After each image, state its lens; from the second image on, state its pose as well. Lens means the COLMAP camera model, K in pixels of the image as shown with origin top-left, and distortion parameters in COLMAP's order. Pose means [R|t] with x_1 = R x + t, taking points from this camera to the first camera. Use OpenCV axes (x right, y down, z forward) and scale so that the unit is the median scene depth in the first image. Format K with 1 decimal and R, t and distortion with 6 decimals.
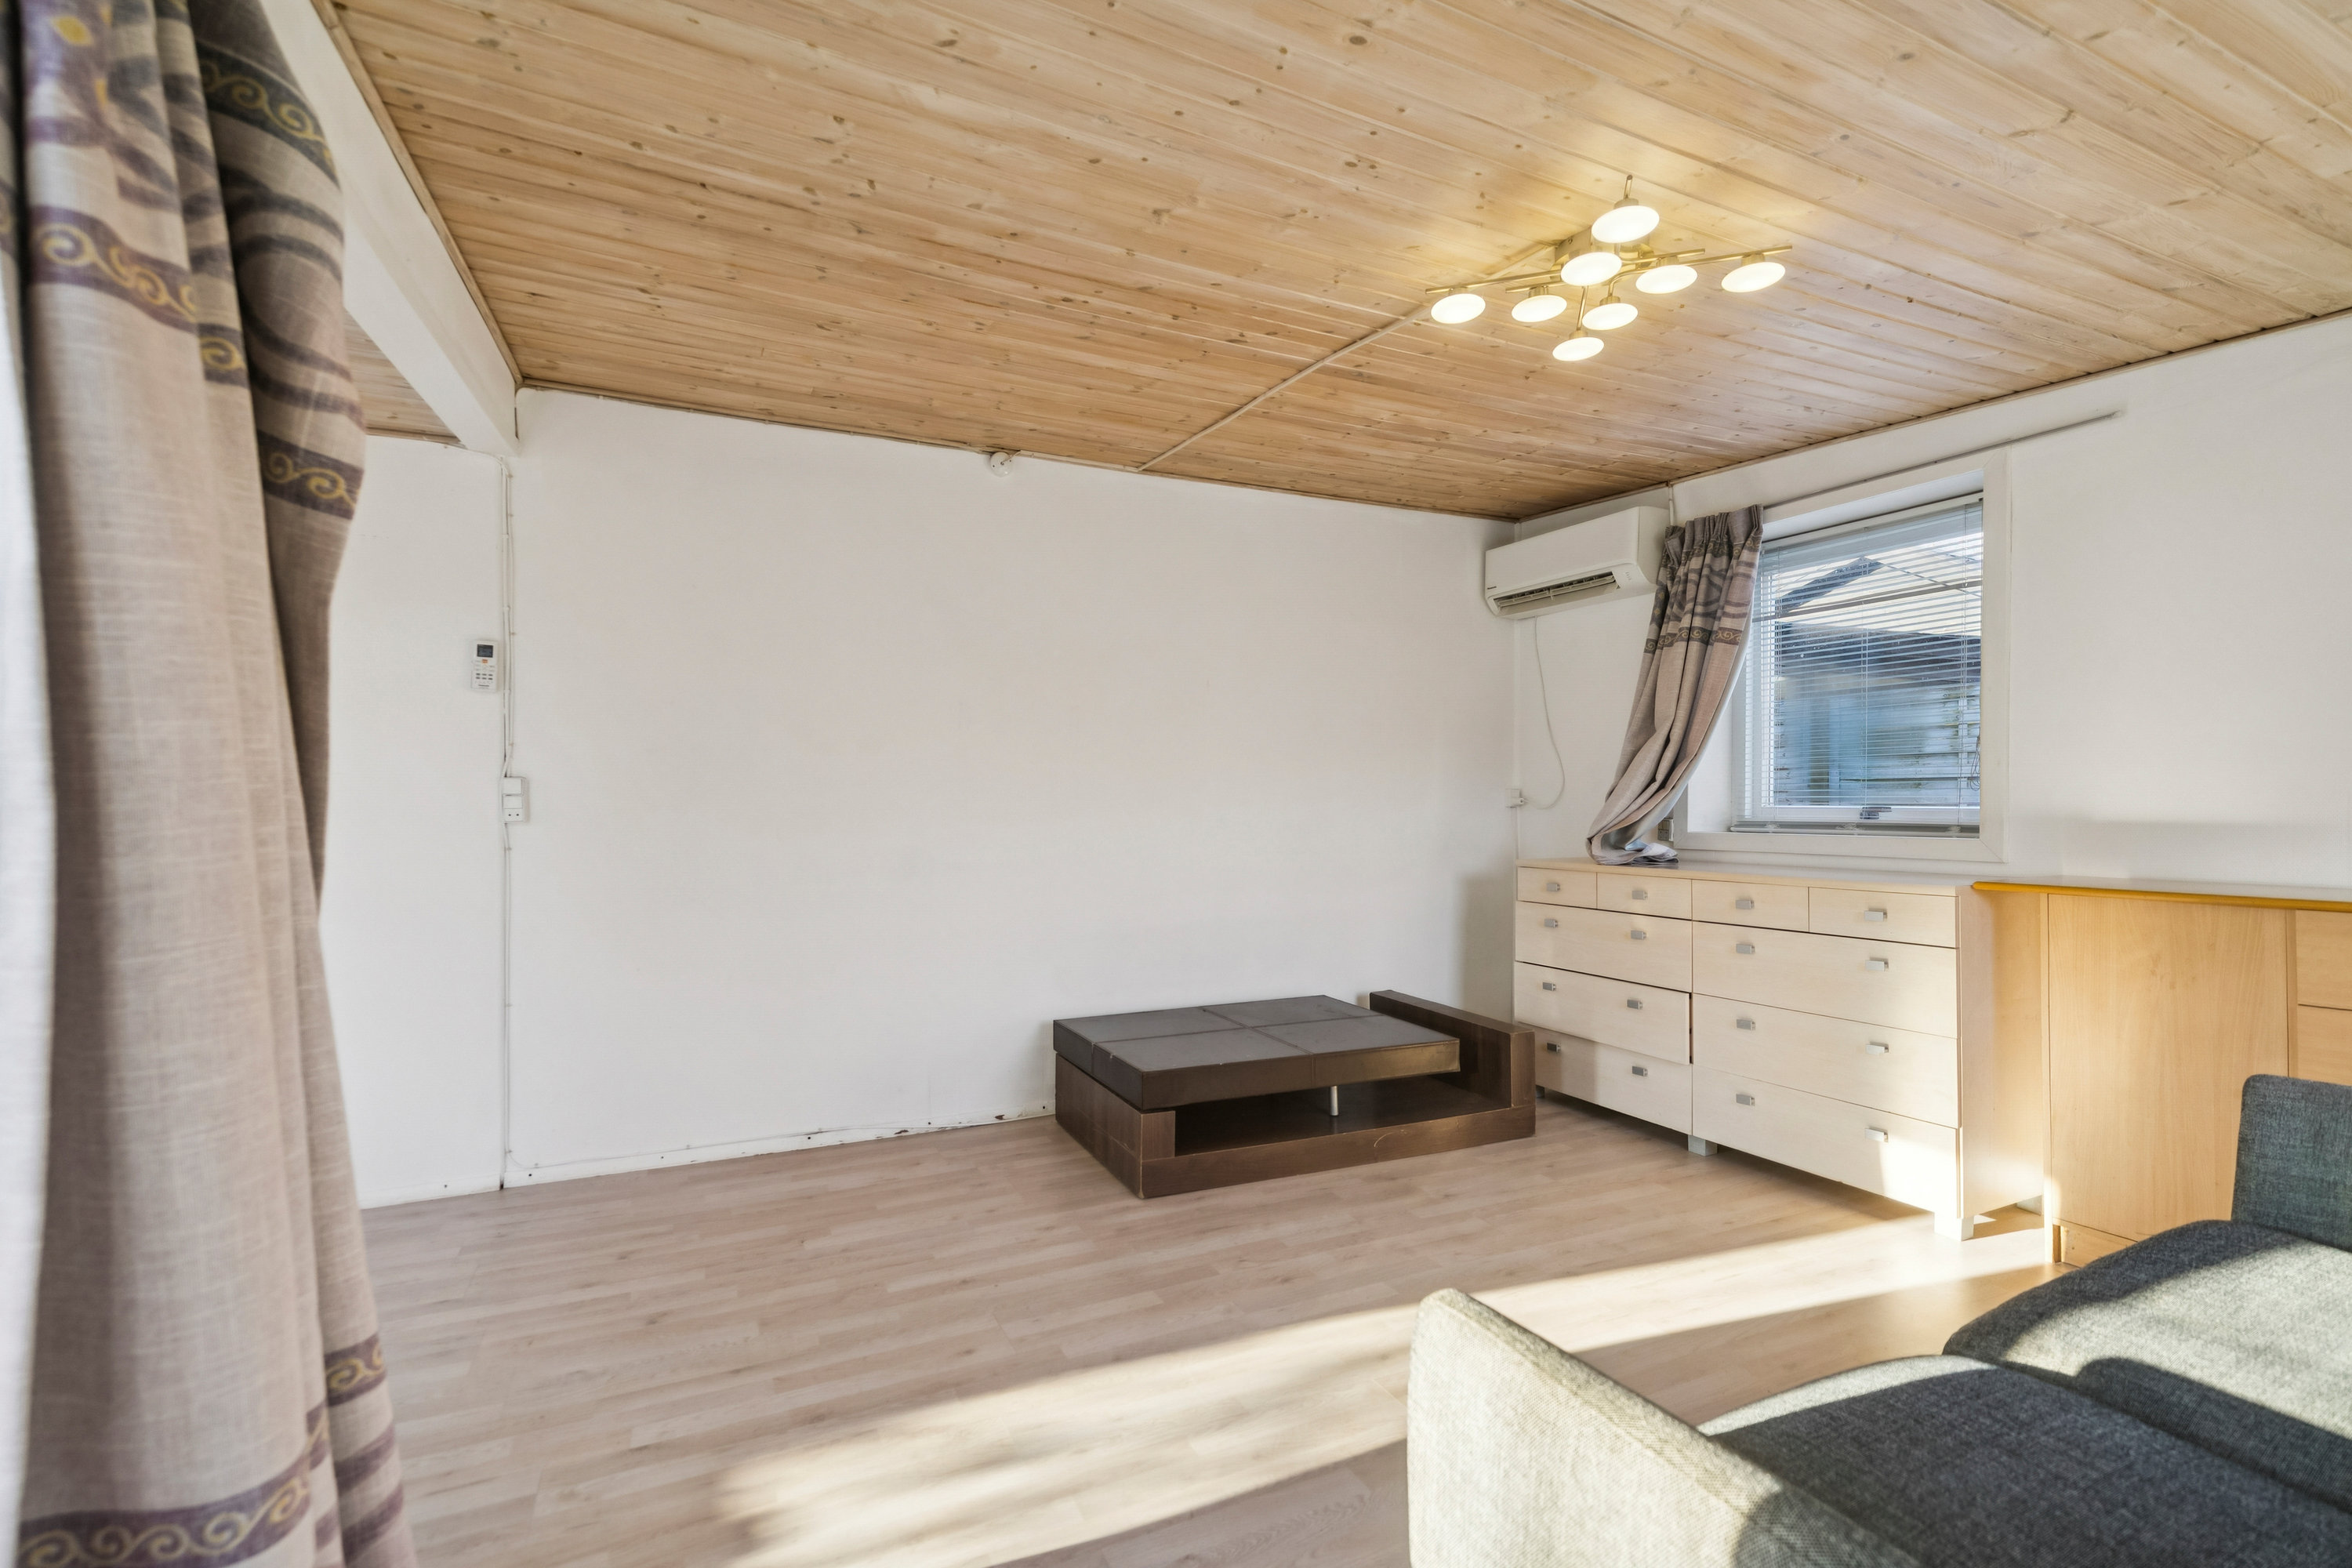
lens RADIAL K [[1033.9, 0, 1176.0], [0, 1033.9, 784.0], [0, 0, 1]] dist [0.019052, 0.000083]
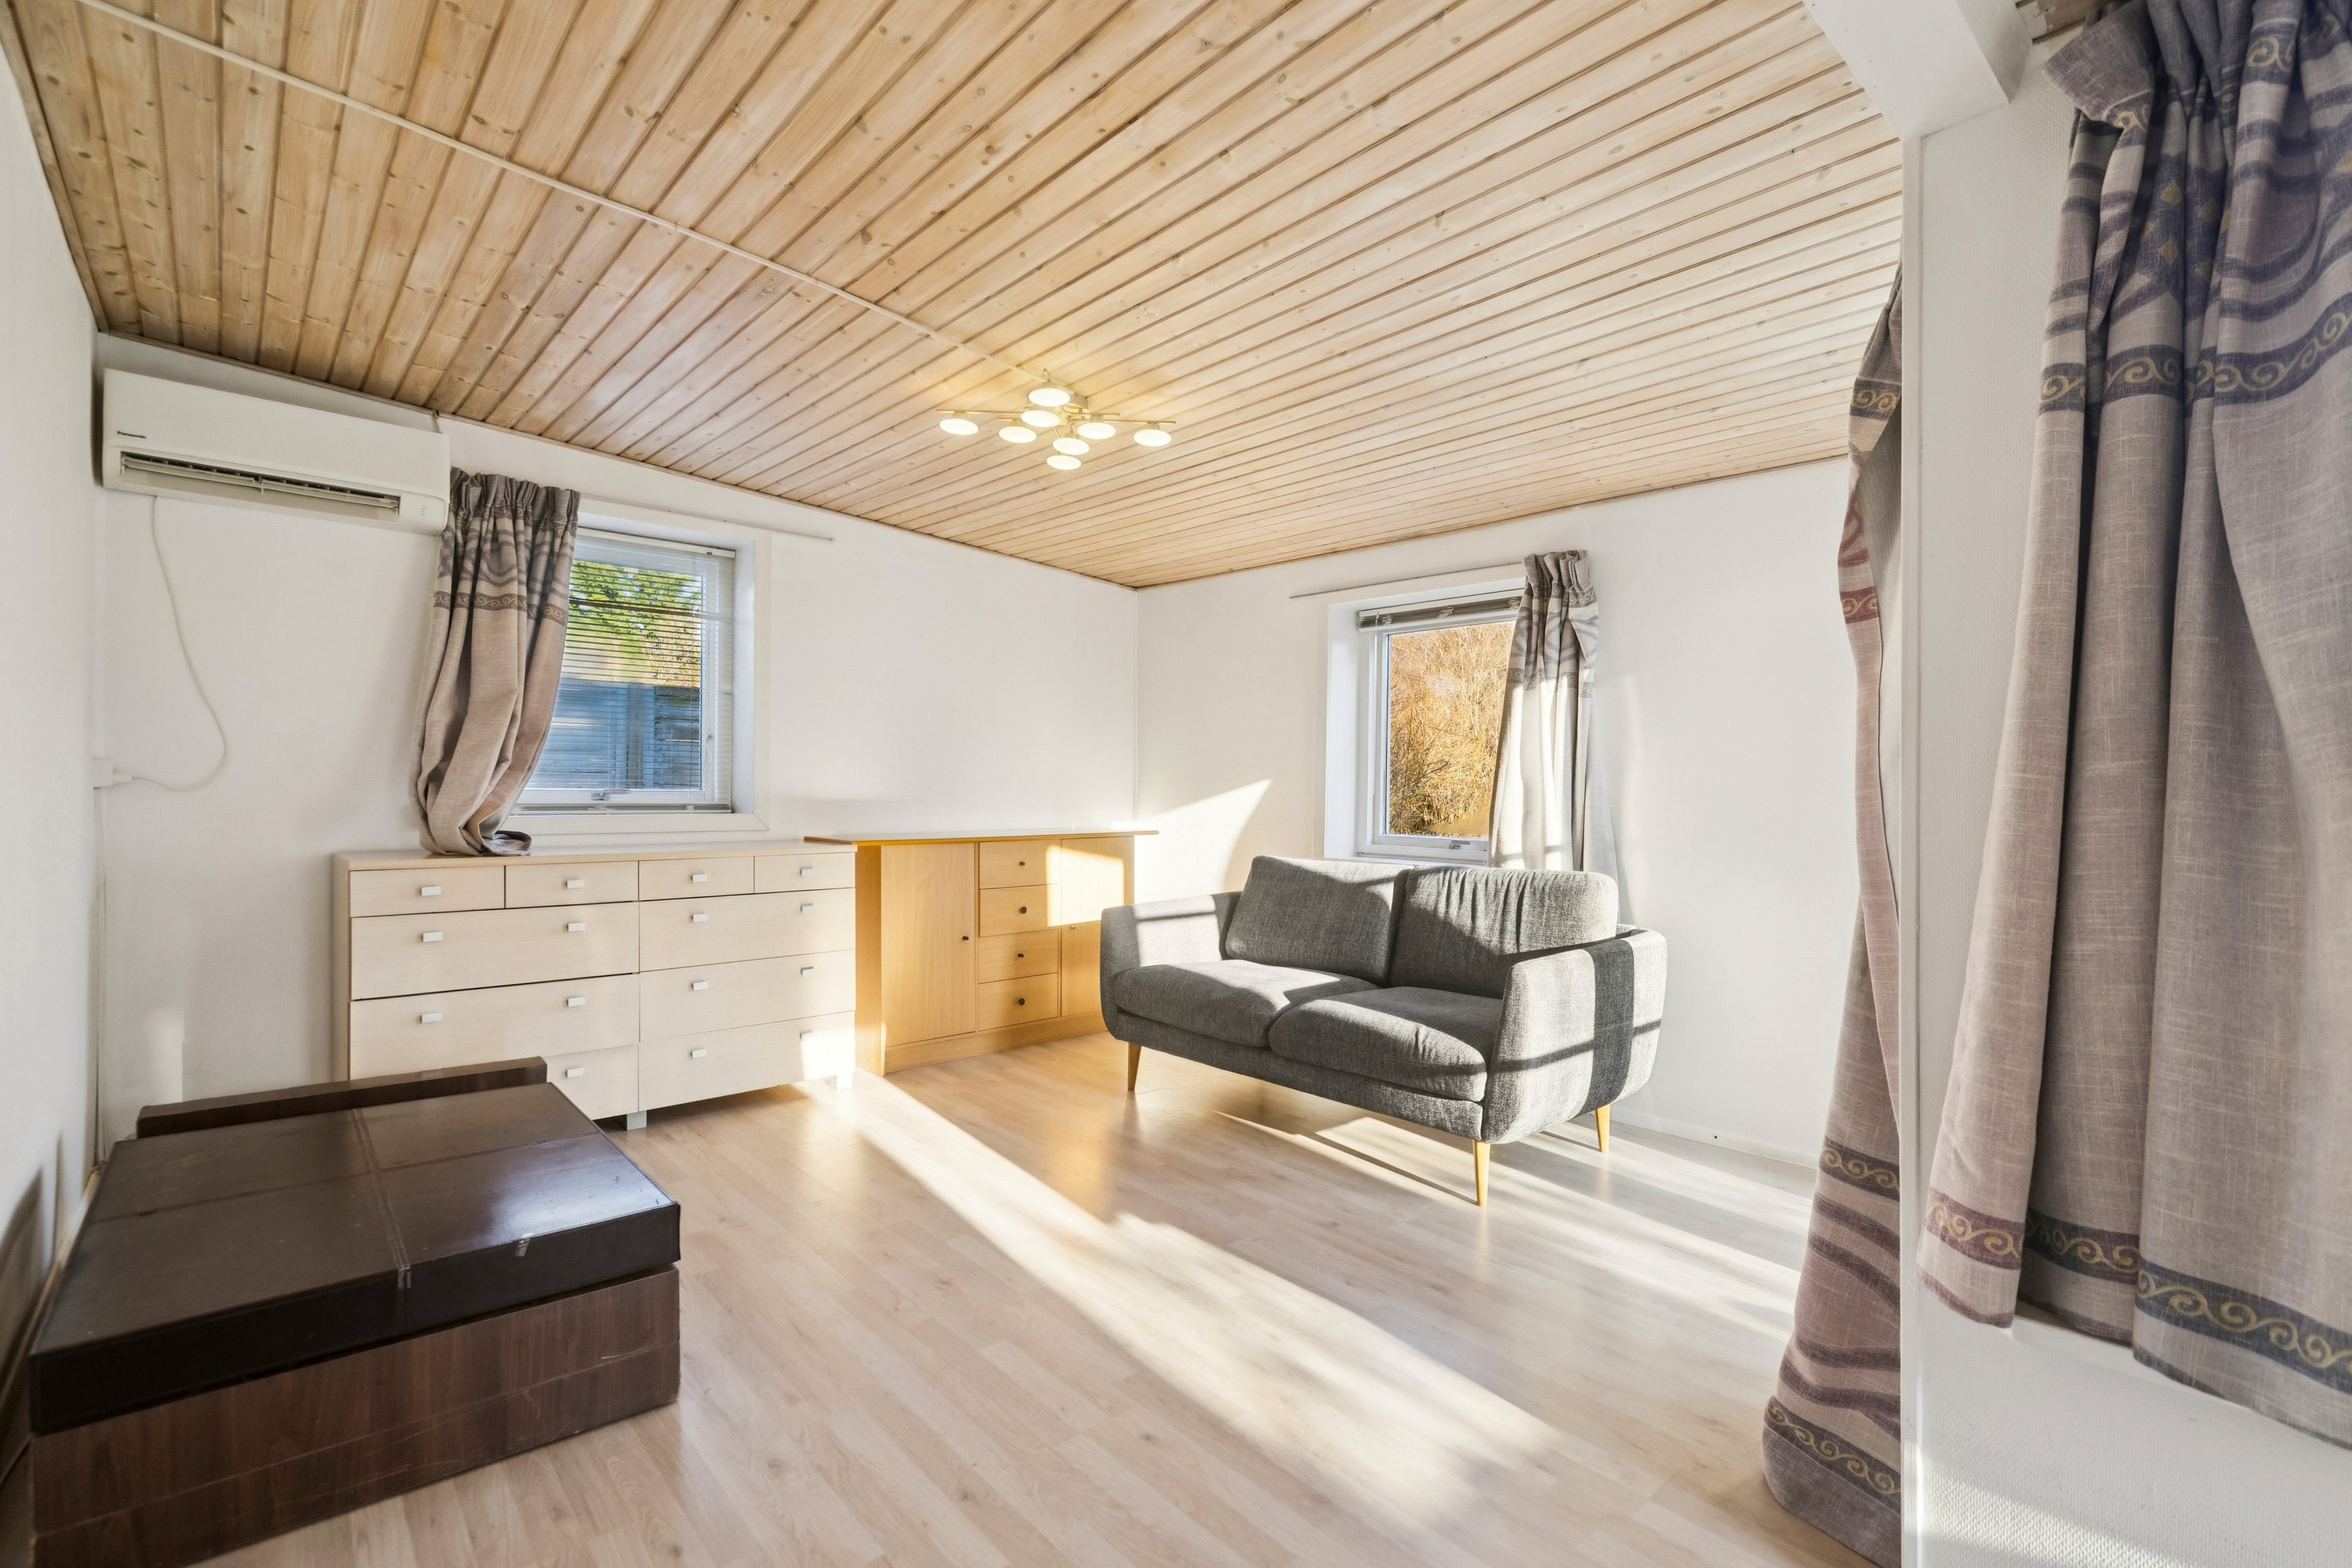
lens RADIAL K [[1084.6, 0, 1167.9], [0, 1084.6, 799.6], [0, 0, 1]] dist [-0.001276, -0.000158]
pose [[-0.260049, -0.006467, 0.965574, -0.697850], [-0.024486, 0.999700, 0.000101, 0.019183], [-0.965285, -0.023617, -0.260129, 0.816320]]
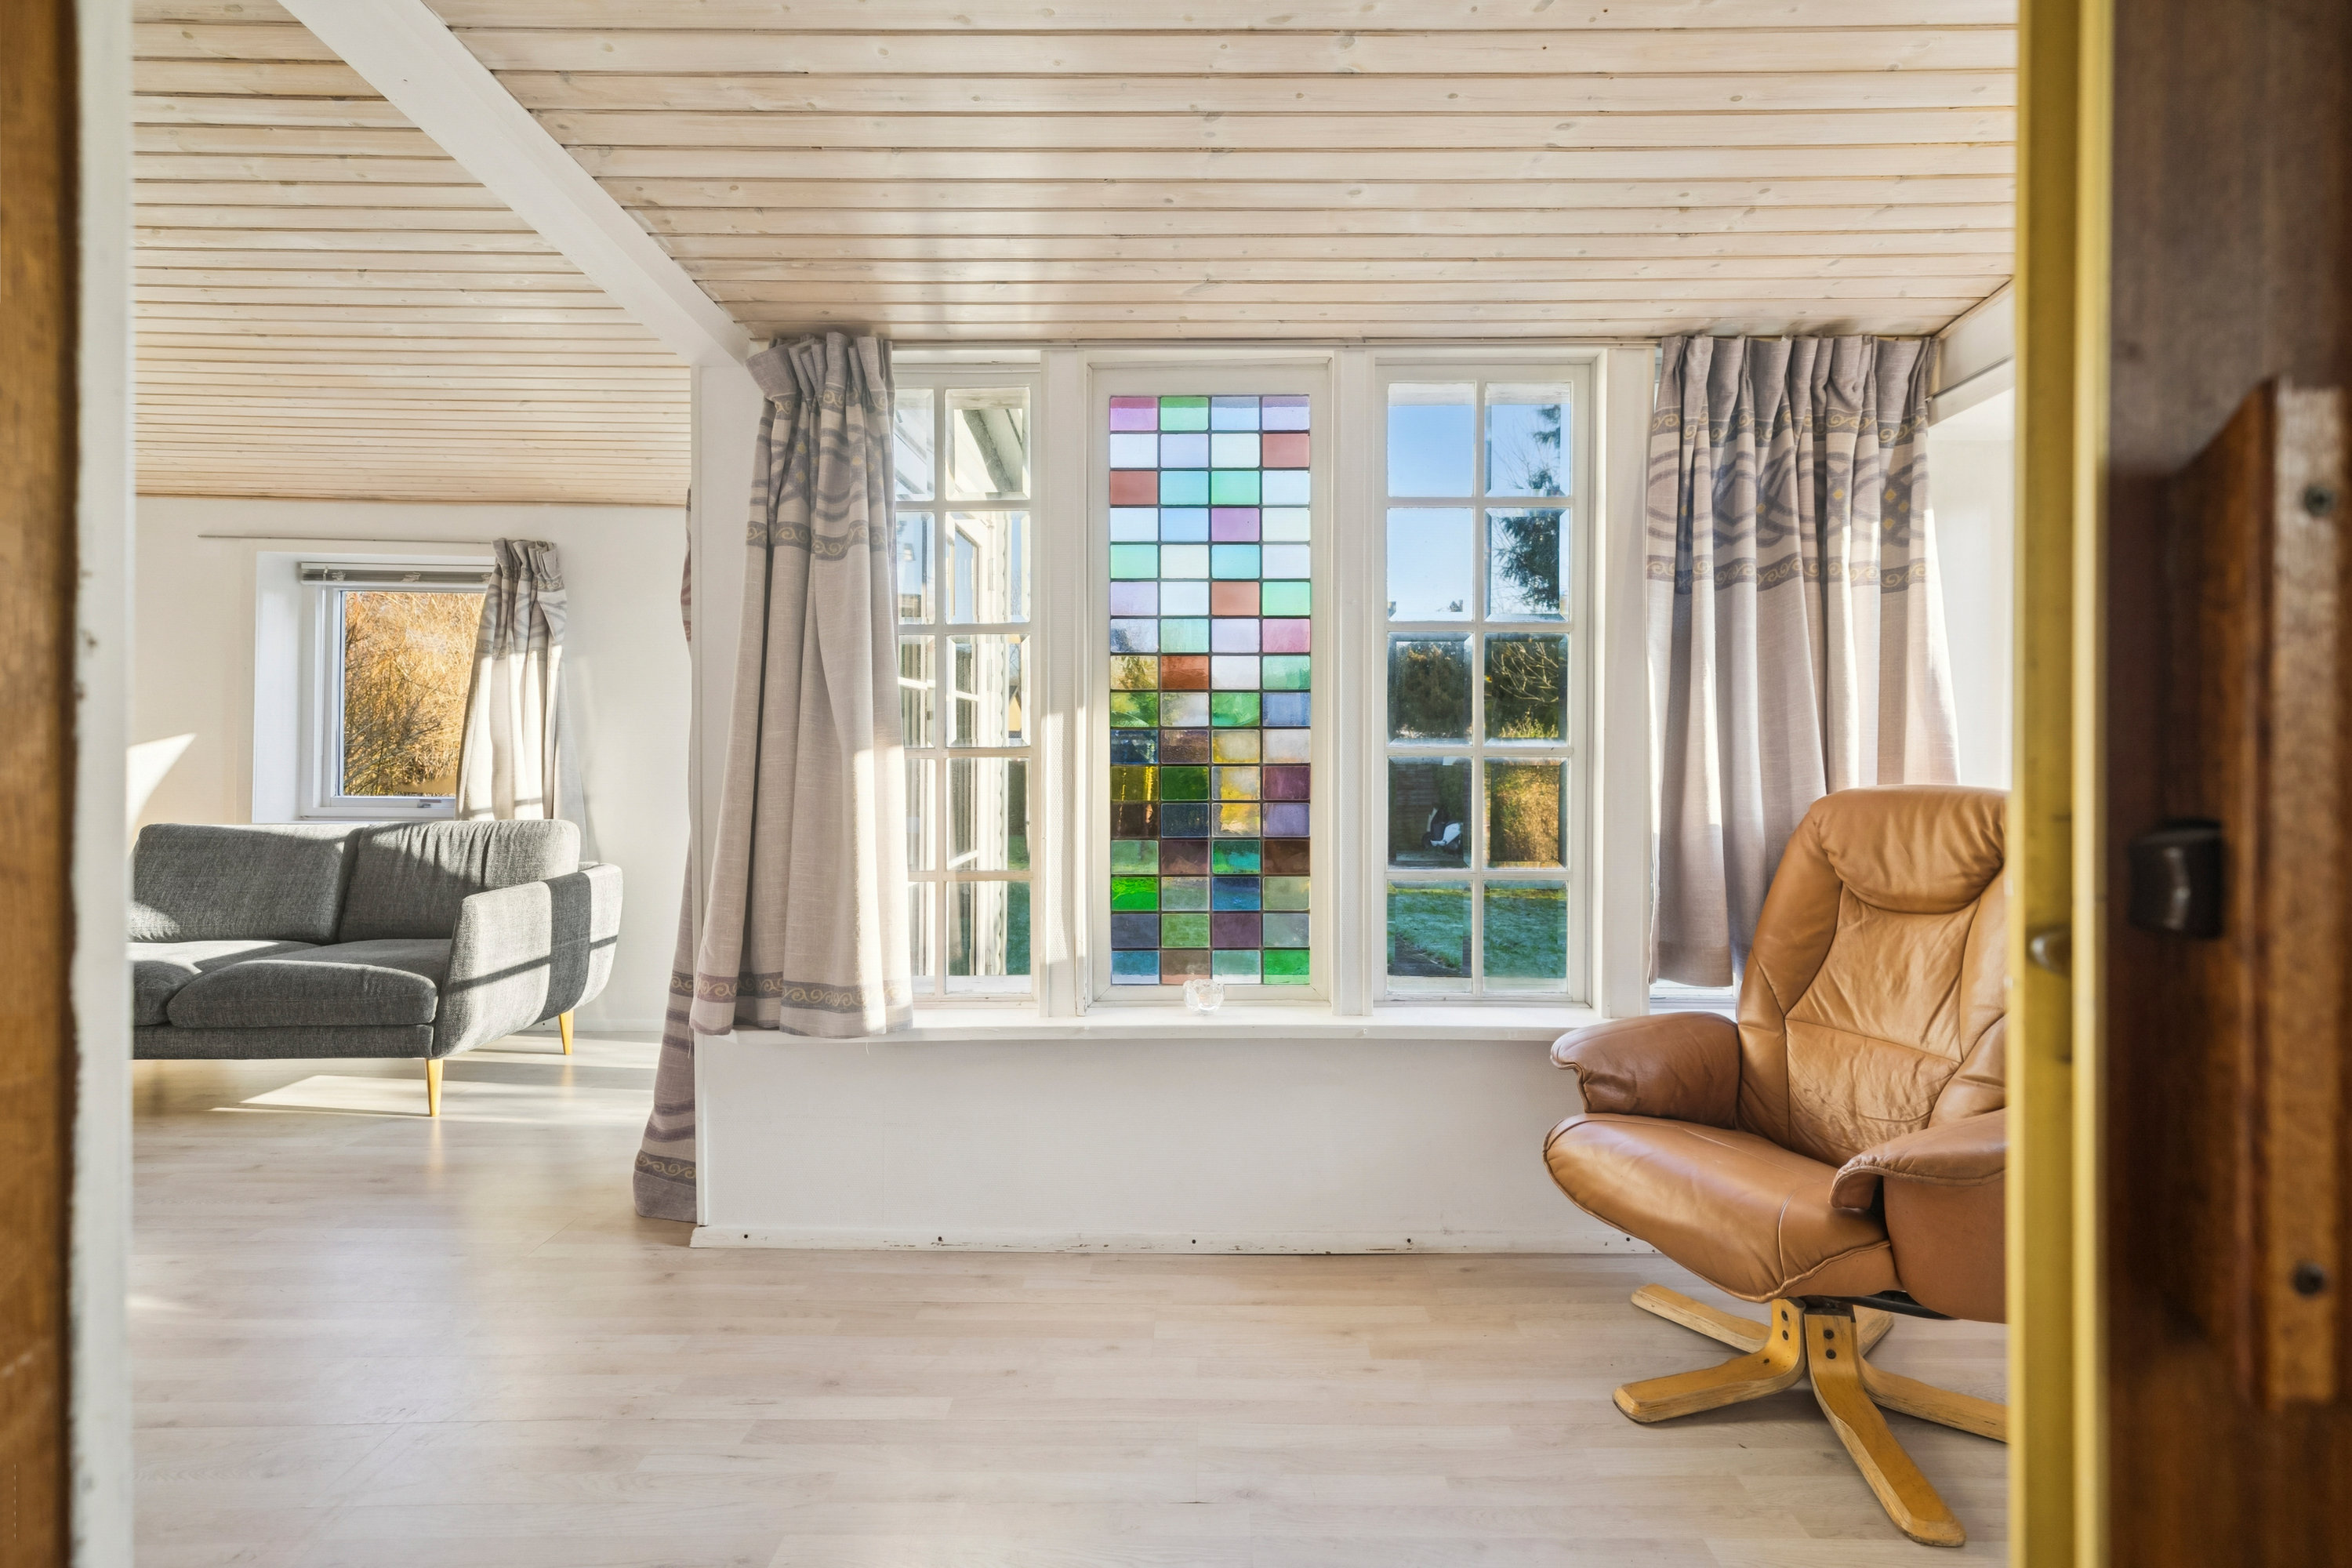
lens RADIAL K [[1054.0, 0, 1205.5], [0, 1054.0, 758.4], [0, 0, 1]] dist [0.013573, -0.000254]
pose [[-0.902929, 0.001099, 0.429788, -0.992408], [-0.008712, 0.999744, -0.020858, 0.028617], [-0.429701, -0.022578, -0.902689, 0.924053]]
